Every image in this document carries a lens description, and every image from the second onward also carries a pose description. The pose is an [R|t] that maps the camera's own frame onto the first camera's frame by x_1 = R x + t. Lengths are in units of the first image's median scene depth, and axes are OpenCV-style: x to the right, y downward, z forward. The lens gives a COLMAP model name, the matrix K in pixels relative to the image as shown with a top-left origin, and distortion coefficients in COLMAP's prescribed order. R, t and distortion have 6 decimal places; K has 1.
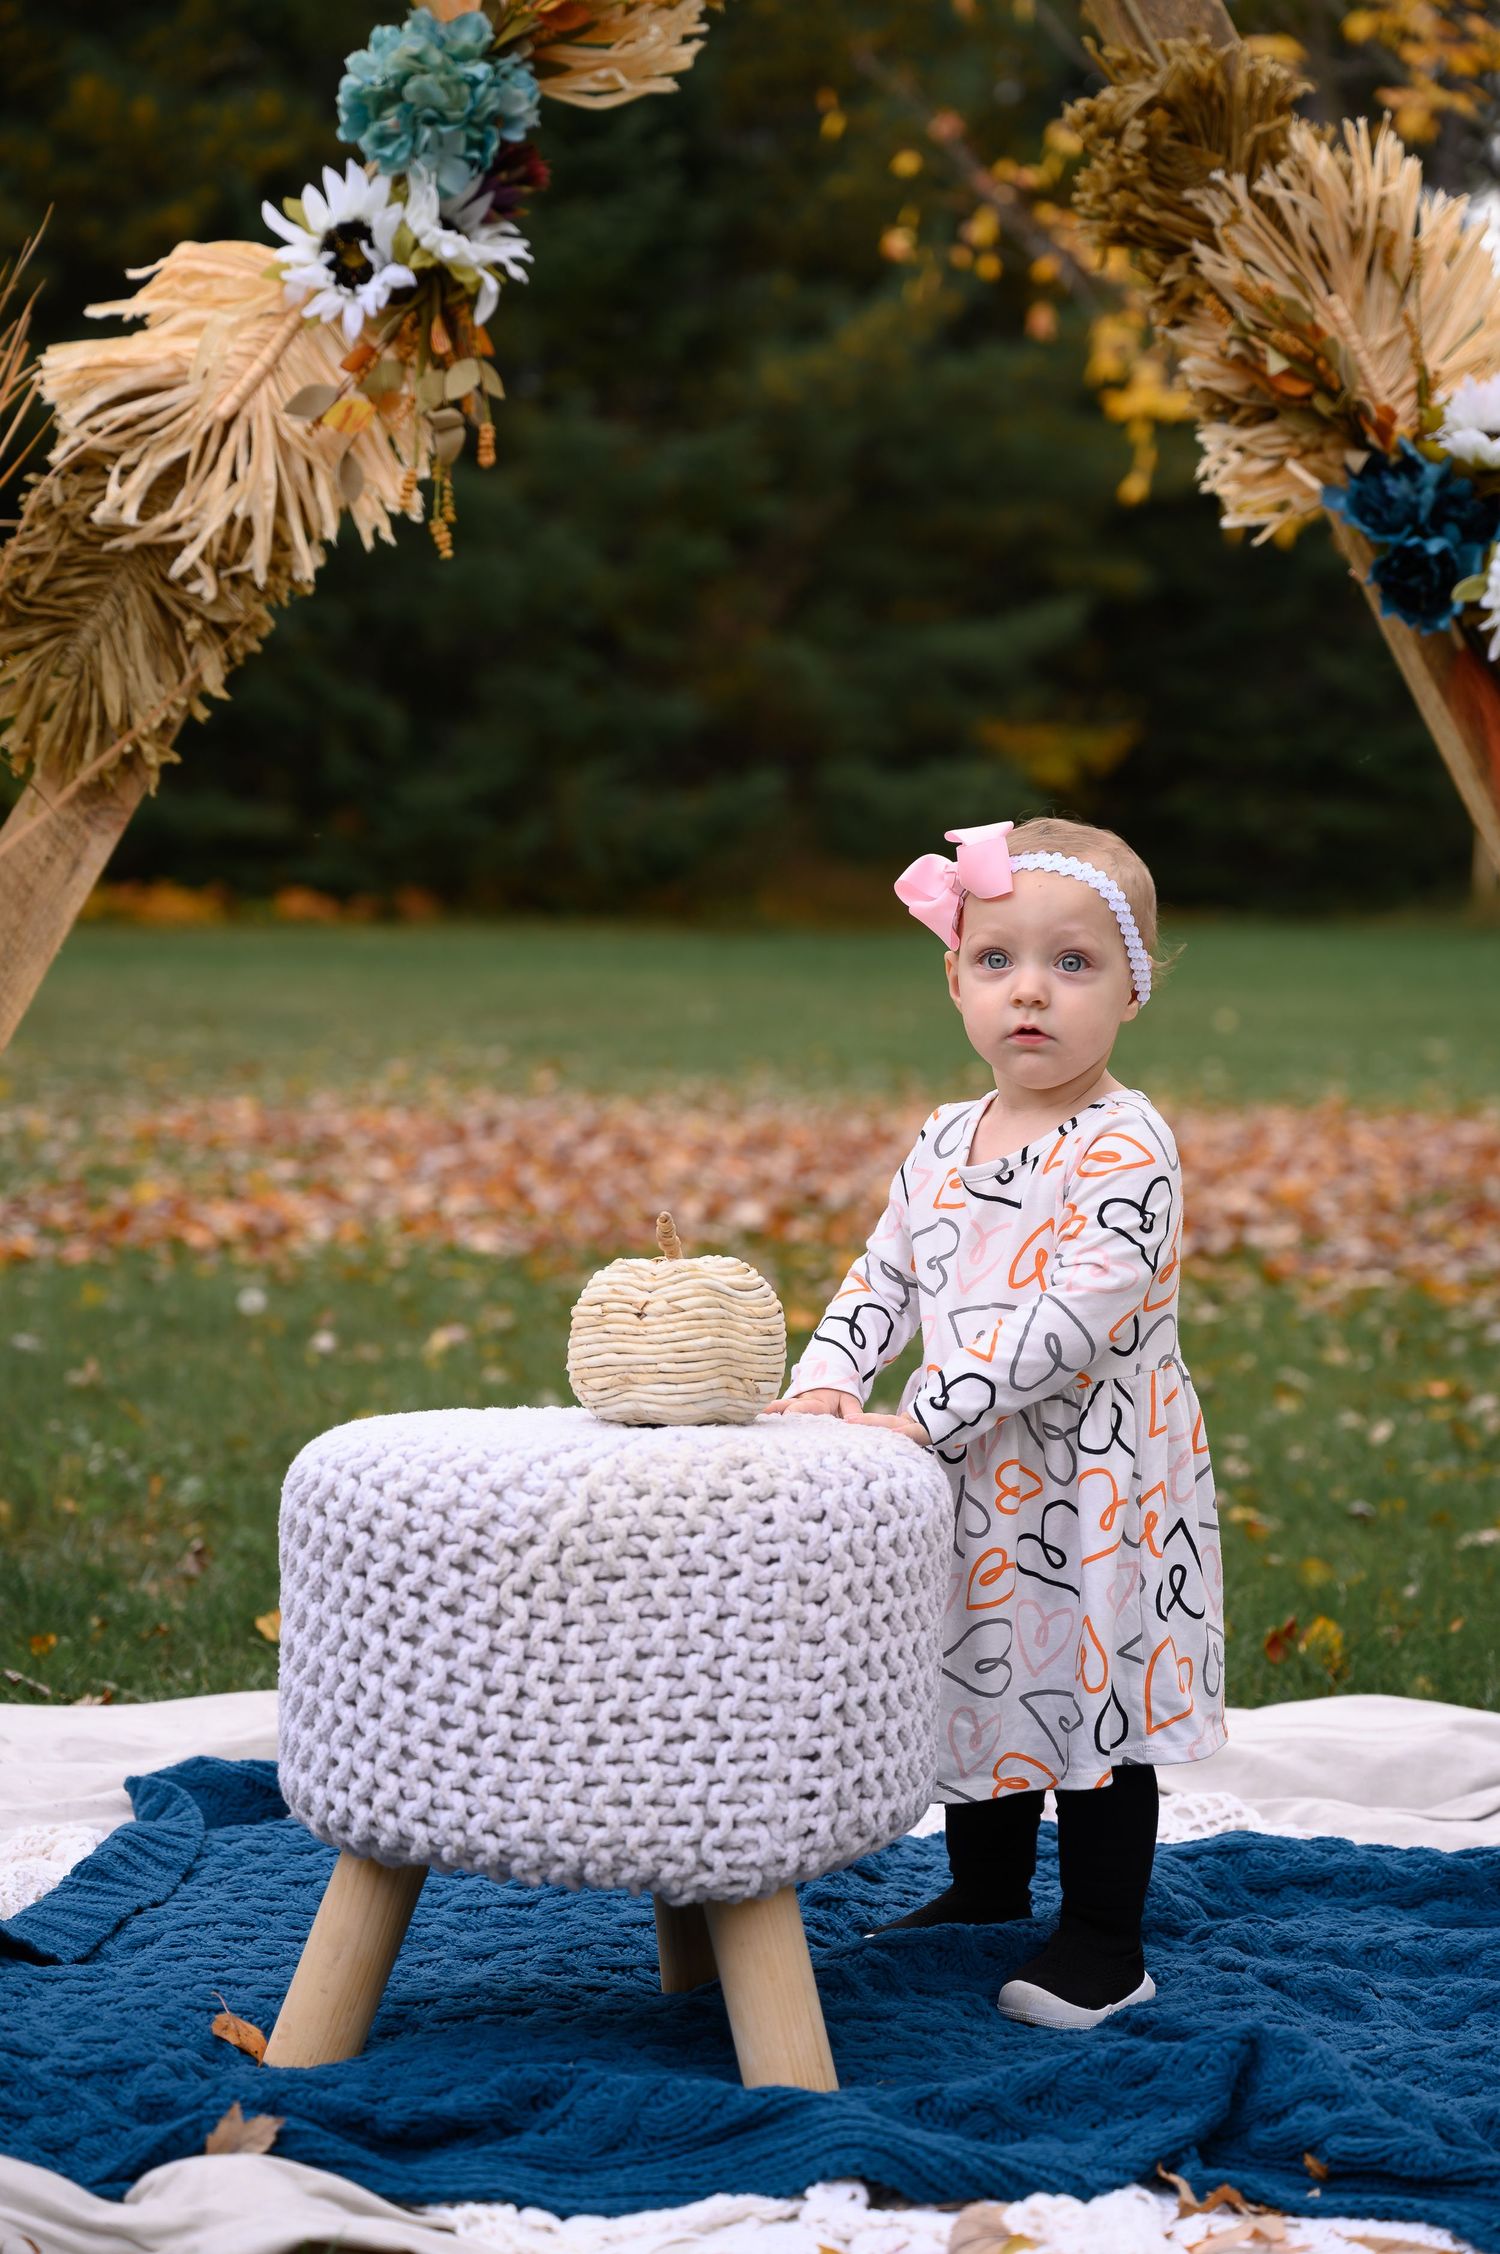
lens RADIAL K [[4708.7, 0, 750.0], [0, 4708.7, 1127.0], [0, 0, 1]] dist [0.059949, -0.478080]
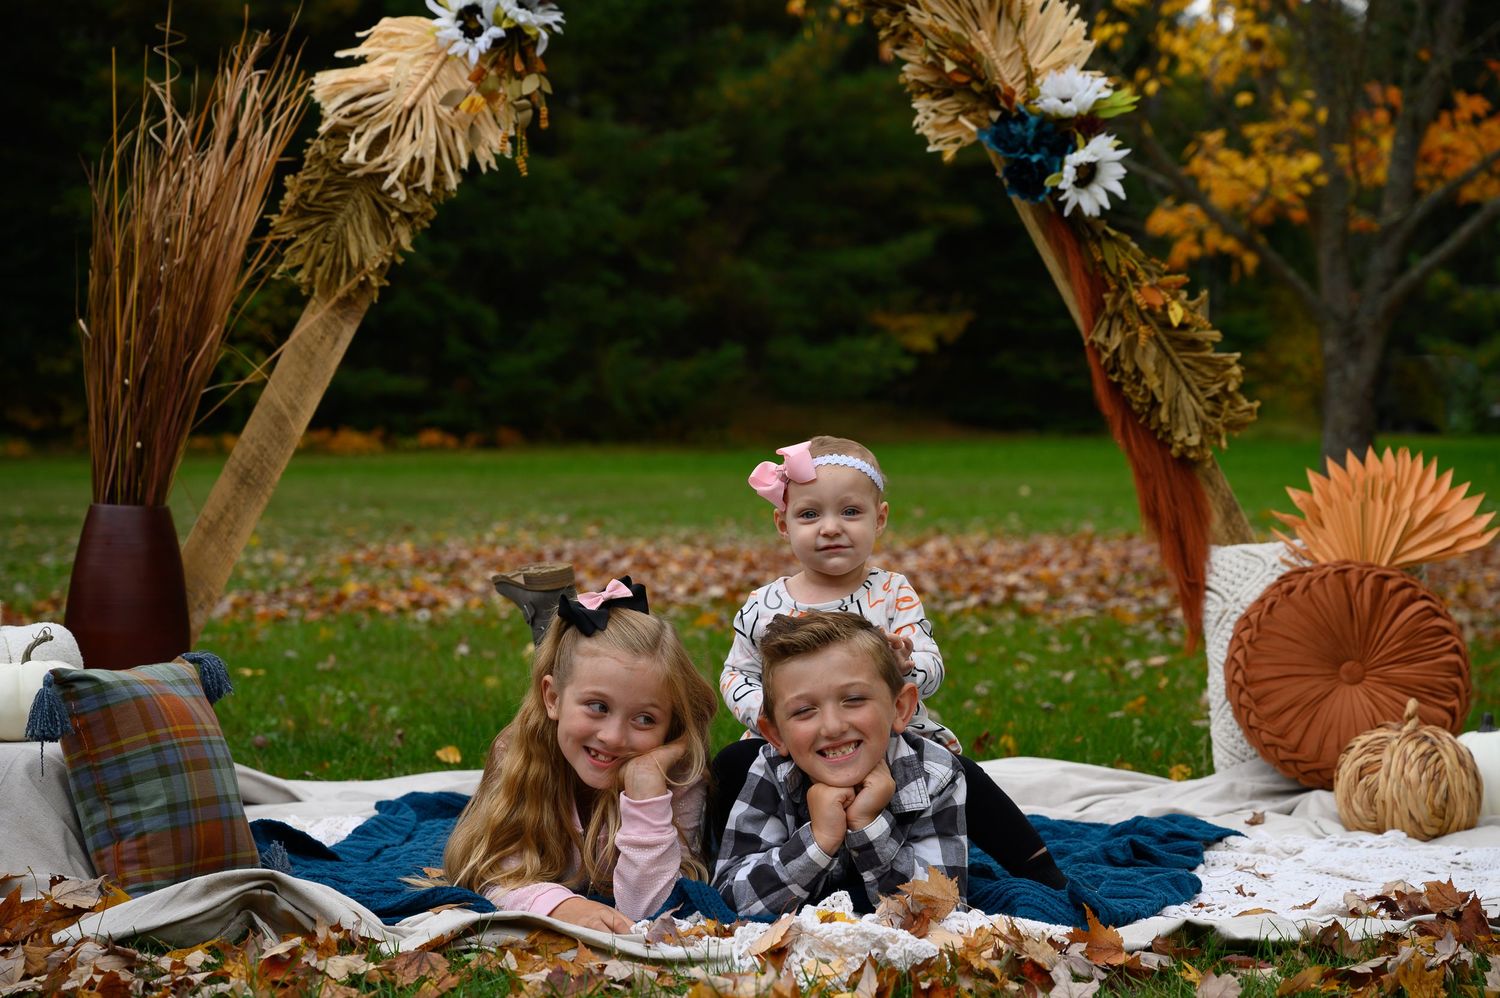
lens RADIAL K [[3133.6, 0, 737.0], [0, 3133.6, 512.4], [0, 0, 1]] dist [0.059949, -0.478080]
pose [[0.999689, -0.024870, 0.001870, 0.016973], [0.024909, 0.999376, -0.025061, 0.051484], [-0.001246, 0.025100, 0.999684, -0.283997]]
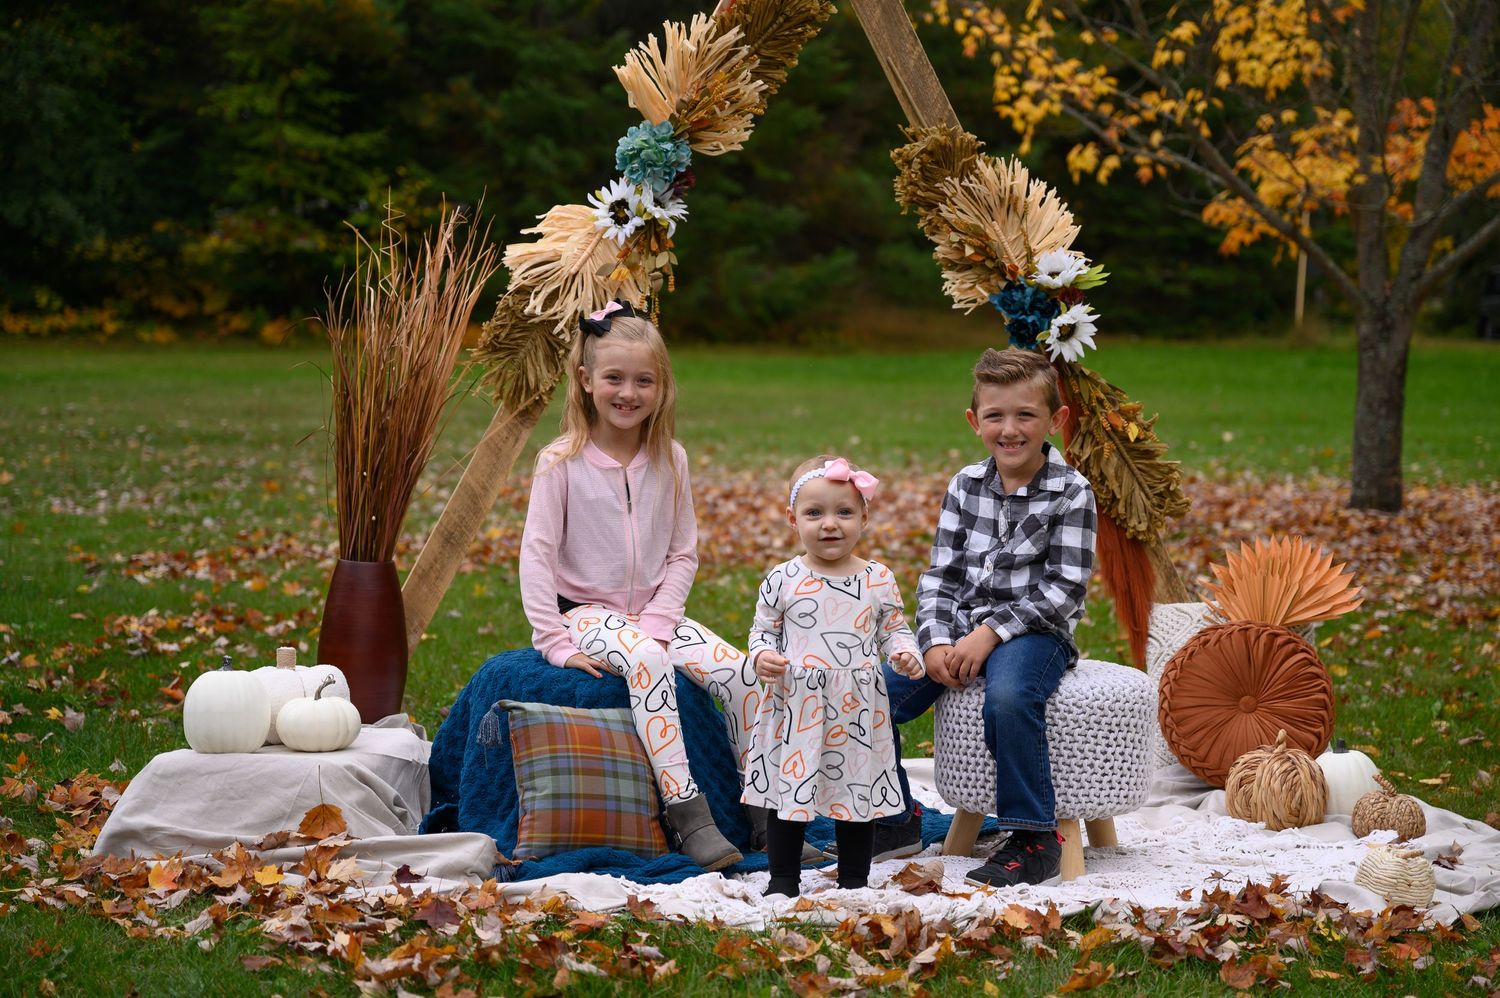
lens RADIAL K [[3133.6, 0, 737.0], [0, 3133.6, 512.4], [0, 0, 1]] dist [0.059949, -0.478080]
pose [[0.999388, 0.000078, -0.034967, 0.042759], [0.000520, 0.999854, 0.017100, -0.045330], [0.034963, -0.017108, 0.999242, -0.764416]]
